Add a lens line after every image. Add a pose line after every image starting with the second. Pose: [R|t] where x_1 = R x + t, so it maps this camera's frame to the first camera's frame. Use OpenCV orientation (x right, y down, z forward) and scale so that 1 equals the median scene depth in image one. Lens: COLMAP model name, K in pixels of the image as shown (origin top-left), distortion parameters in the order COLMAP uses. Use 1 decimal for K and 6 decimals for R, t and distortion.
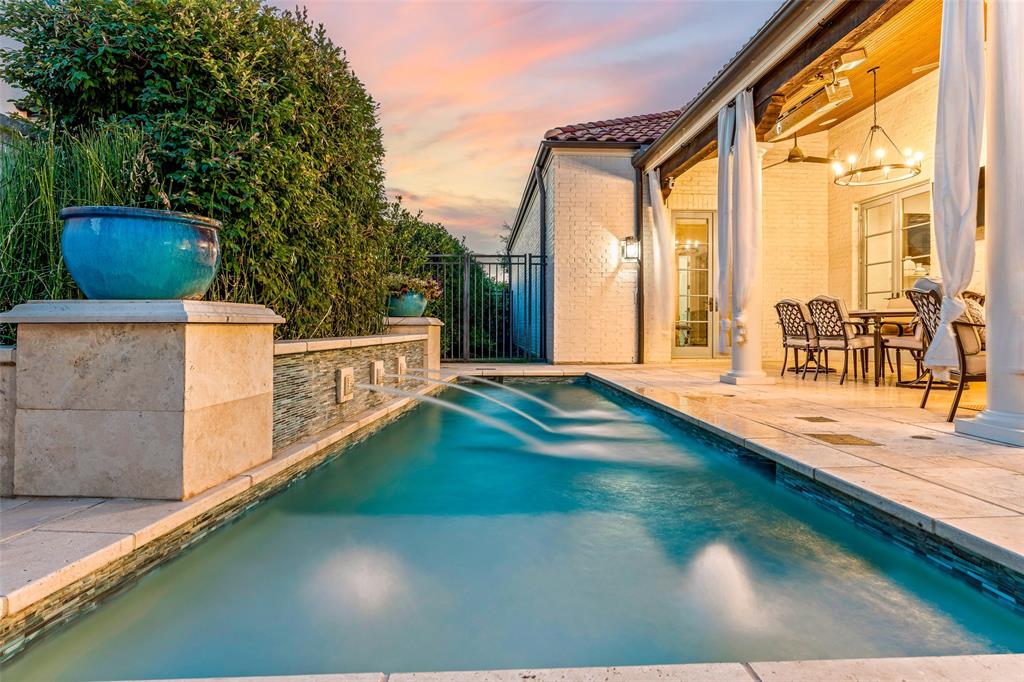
lens RADIAL K [[568.0, 0, 513.6], [0, 568.0, 322.4], [0, 0, 1]] dist [-0.001587, -0.000264]
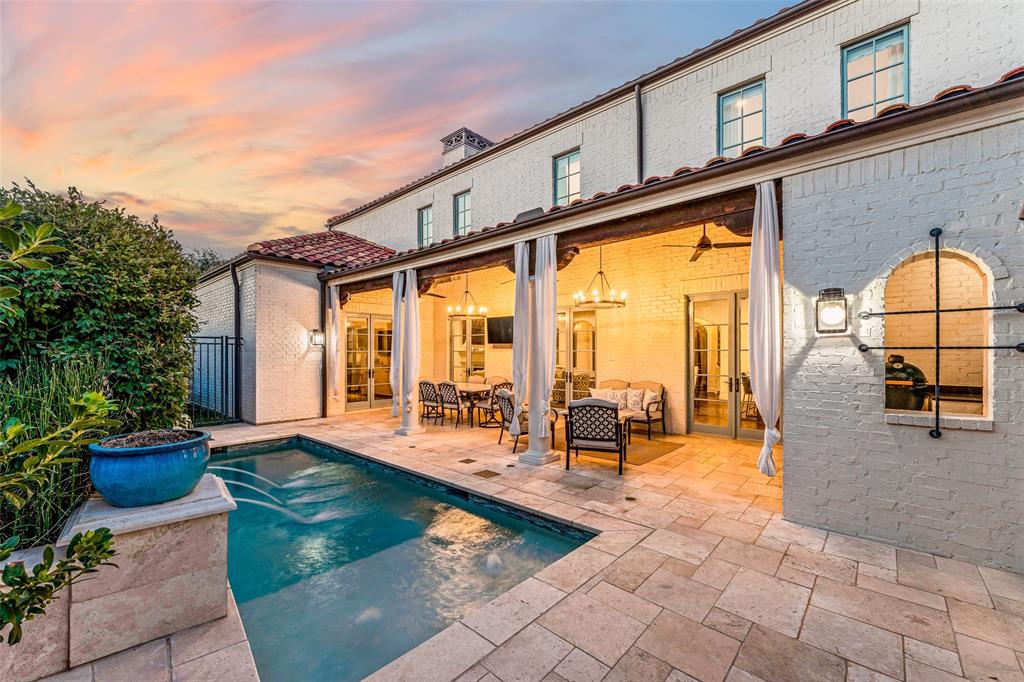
lens RADIAL K [[416.3, 0, 513.1], [0, 416.3, 353.5], [0, 0, 1]] dist [-0.000148, -0.000131]
pose [[0.716298, -0.004054, 0.697783, -0.190879], [-0.000043, 0.999983, 0.005854, -0.106830], [-0.697795, -0.004224, 0.716285, -0.106226]]
